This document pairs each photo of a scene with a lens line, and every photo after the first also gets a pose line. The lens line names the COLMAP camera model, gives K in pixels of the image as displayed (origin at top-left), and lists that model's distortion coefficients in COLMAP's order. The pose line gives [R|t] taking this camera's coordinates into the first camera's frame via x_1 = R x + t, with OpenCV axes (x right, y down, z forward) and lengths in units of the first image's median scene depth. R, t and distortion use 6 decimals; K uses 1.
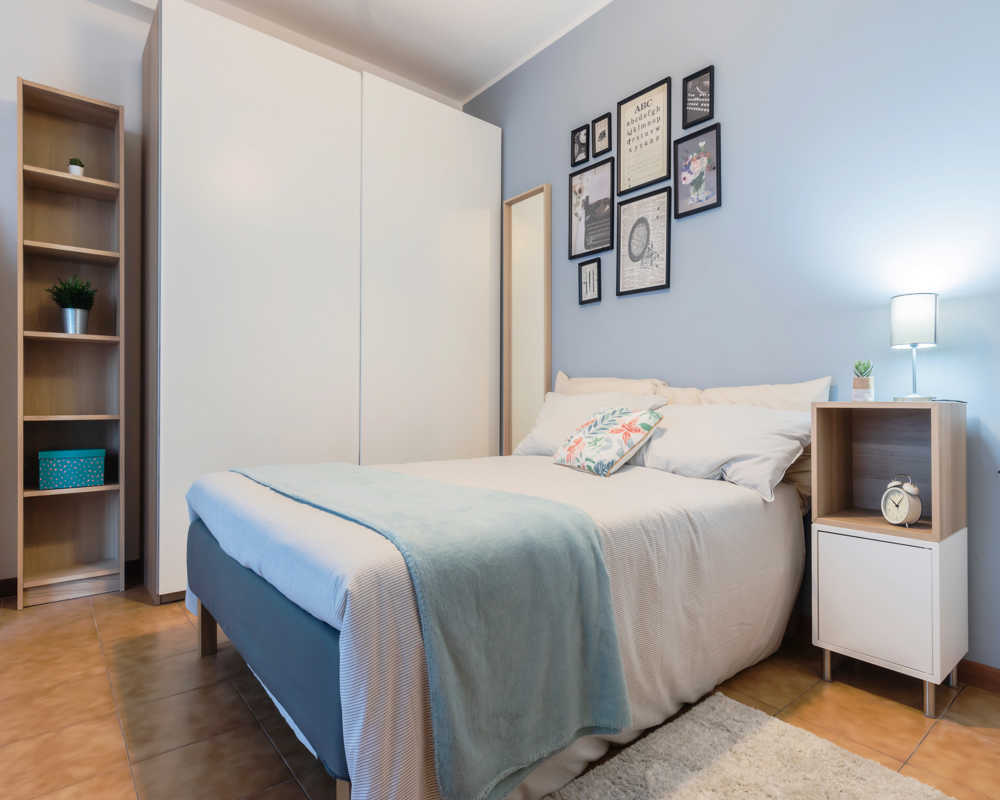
lens RADIAL K [[569.6, 0, 500.5], [0, 569.6, 396.5], [0, 0, 1]] dist [0.014421, -0.002306]
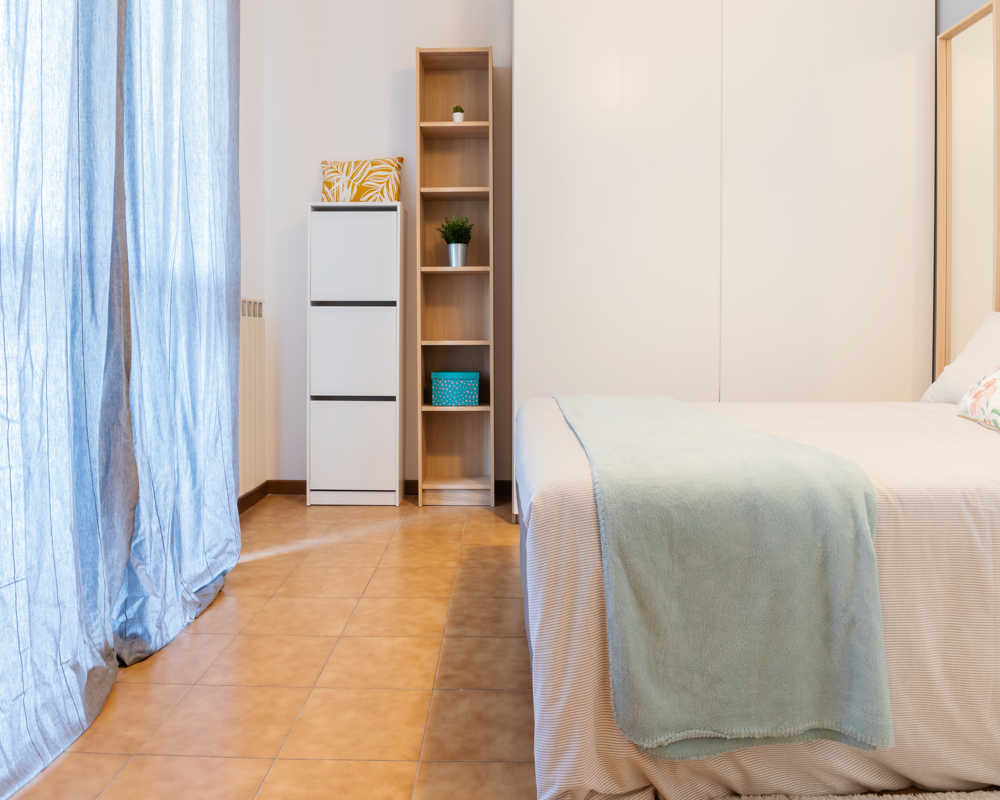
lens RADIAL K [[755.2, 0, 504.1], [0, 755.2, 337.8], [0, 0, 1]] dist [-0.029812, -0.000681]
pose [[0.763193, 0.004276, -0.646156, 0.254490], [0.010418, 0.999767, 0.018921, 0.000716], [0.646086, -0.021172, 0.762971, -0.044783]]
